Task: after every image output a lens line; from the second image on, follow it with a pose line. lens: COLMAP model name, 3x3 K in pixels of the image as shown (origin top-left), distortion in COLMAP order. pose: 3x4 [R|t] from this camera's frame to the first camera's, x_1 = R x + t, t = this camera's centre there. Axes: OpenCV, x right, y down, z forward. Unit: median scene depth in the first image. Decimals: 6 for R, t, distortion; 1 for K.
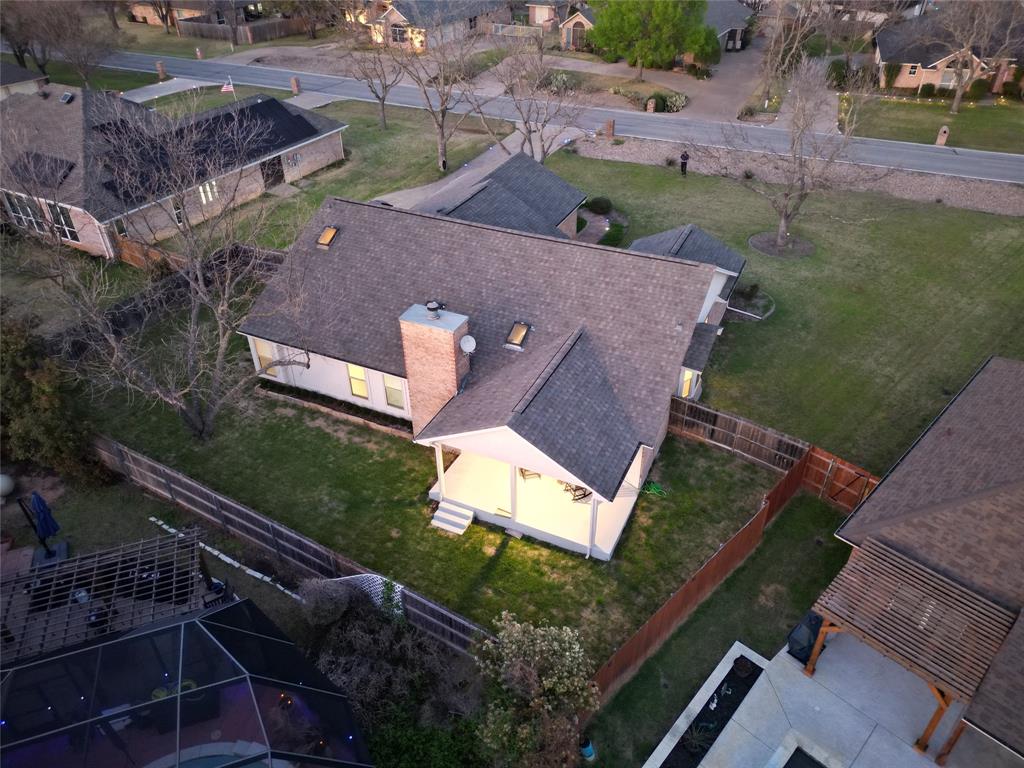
lens RADIAL K [[716.5, 0, 518.9], [0, 716.5, 387.4], [0, 0, 1]] dist [0.076701, -0.064814]
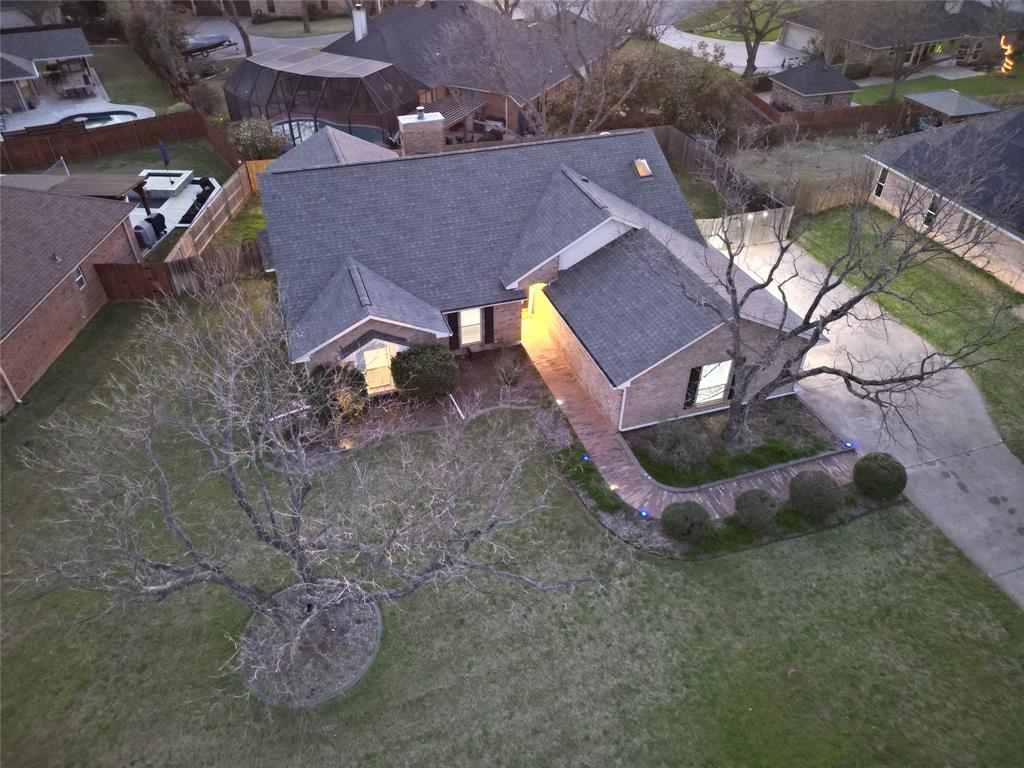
lens RADIAL K [[718.6, 0, 516.3], [0, 718.6, 384.5], [0, 0, 1]] dist [0.076935, -0.073989]
pose [[-0.721936, 0.424937, -0.546110, 0.755622], [-0.406203, 0.378666, 0.831631, -1.153865], [0.560185, 0.822217, -0.100762, 1.642620]]
